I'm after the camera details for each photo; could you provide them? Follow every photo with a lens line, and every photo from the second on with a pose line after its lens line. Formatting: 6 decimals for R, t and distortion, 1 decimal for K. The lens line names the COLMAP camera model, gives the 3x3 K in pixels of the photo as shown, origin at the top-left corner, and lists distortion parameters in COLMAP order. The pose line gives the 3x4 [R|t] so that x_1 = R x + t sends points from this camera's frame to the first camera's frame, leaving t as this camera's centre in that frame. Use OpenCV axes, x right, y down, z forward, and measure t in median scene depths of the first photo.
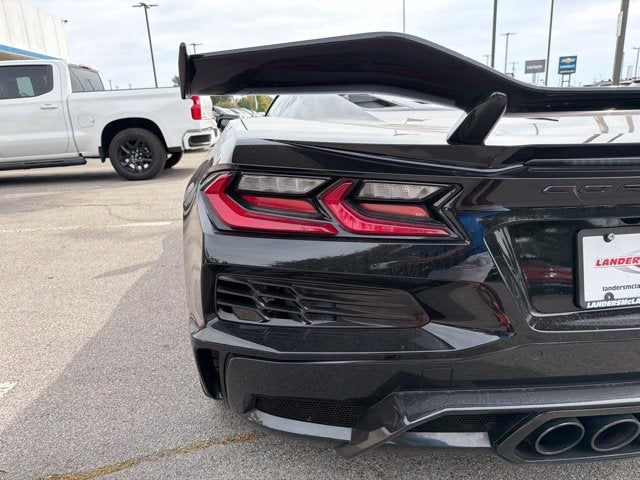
lens RADIAL K [[463.2, 0, 317.2], [0, 463.2, 242.6], [0, 0, 1]] dist [0.039773, -0.038806]
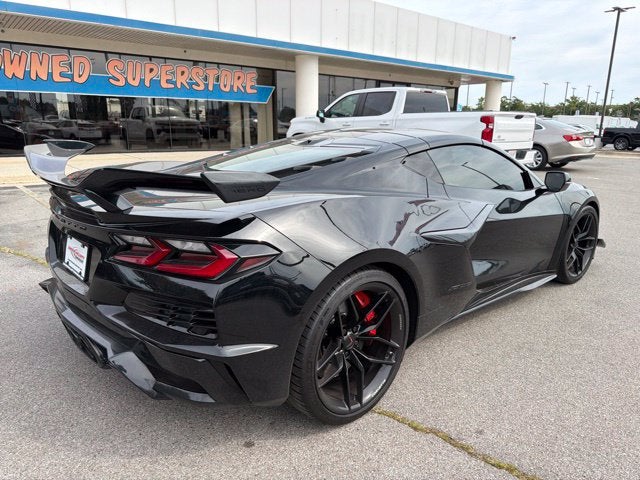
lens RADIAL K [[463.2, 0, 316.7], [0, 463.2, 242.0], [0, 0, 1]] dist [0.039773, -0.038806]
pose [[0.584935, 0.255833, -0.769675, 2.489903], [-0.260577, 0.957920, 0.120371, -0.464088], [0.768082, 0.130151, 0.626986, 0.412359]]
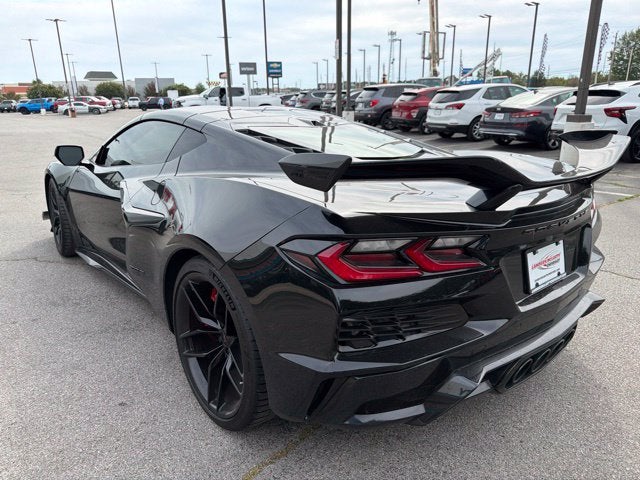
lens RADIAL K [[463.2, 0, 315.5], [0, 463.2, 239.9], [0, 0, 1]] dist [0.039773, -0.038806]
pose [[0.847874, -0.122440, 0.515867, -0.806214], [0.119770, 0.992051, 0.038609, -0.184326], [-0.516493, 0.029049, 0.855798, -0.070045]]
